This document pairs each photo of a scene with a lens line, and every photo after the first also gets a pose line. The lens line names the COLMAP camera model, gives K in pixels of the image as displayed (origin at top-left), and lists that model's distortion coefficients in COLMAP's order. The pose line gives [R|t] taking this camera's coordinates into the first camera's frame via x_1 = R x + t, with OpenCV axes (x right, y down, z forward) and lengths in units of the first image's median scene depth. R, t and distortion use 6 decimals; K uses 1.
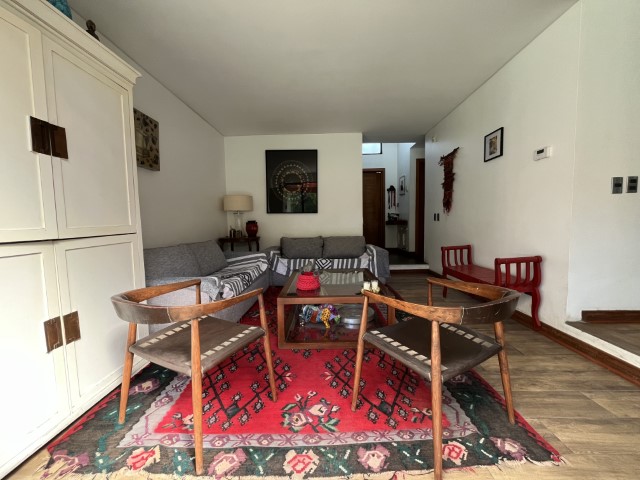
lens RADIAL K [[258.4, 0, 318.0], [0, 258.4, 242.8], [0, 0, 1]] dist [-0.001476, -0.000327]
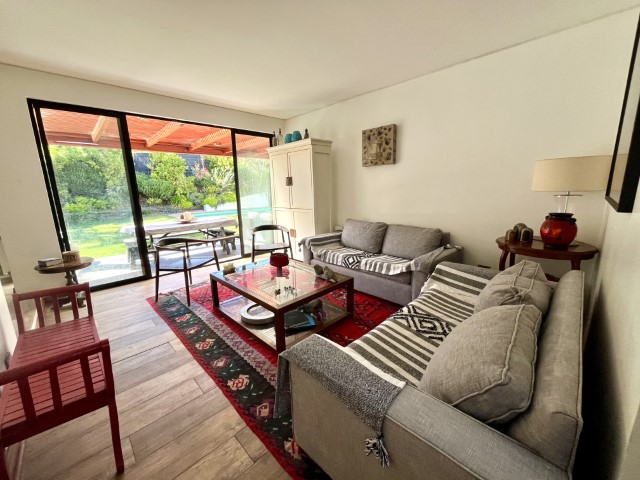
lens RADIAL K [[258.4, 0, 318.3], [0, 258.4, 240.0], [0, 0, 1]] dist [-0.001476, -0.000327]
pose [[-0.693654, 0.171672, -0.699552, 1.333259], [-0.026959, 0.964316, 0.263378, -0.551340], [0.719804, 0.201552, -0.664273, 3.752135]]
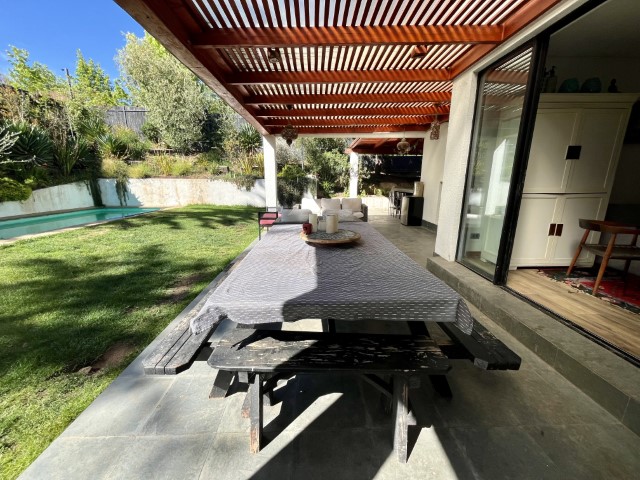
lens RADIAL K [[258.4, 0, 319.4], [0, 258.4, 239.0], [0, 0, 1]] dist [-0.001476, -0.000327]
pose [[0.050101, 0.233796, -0.970994, 1.383632], [-0.083338, 0.969803, 0.229209, 0.039054], [0.995261, 0.069437, 0.068072, -1.482184]]
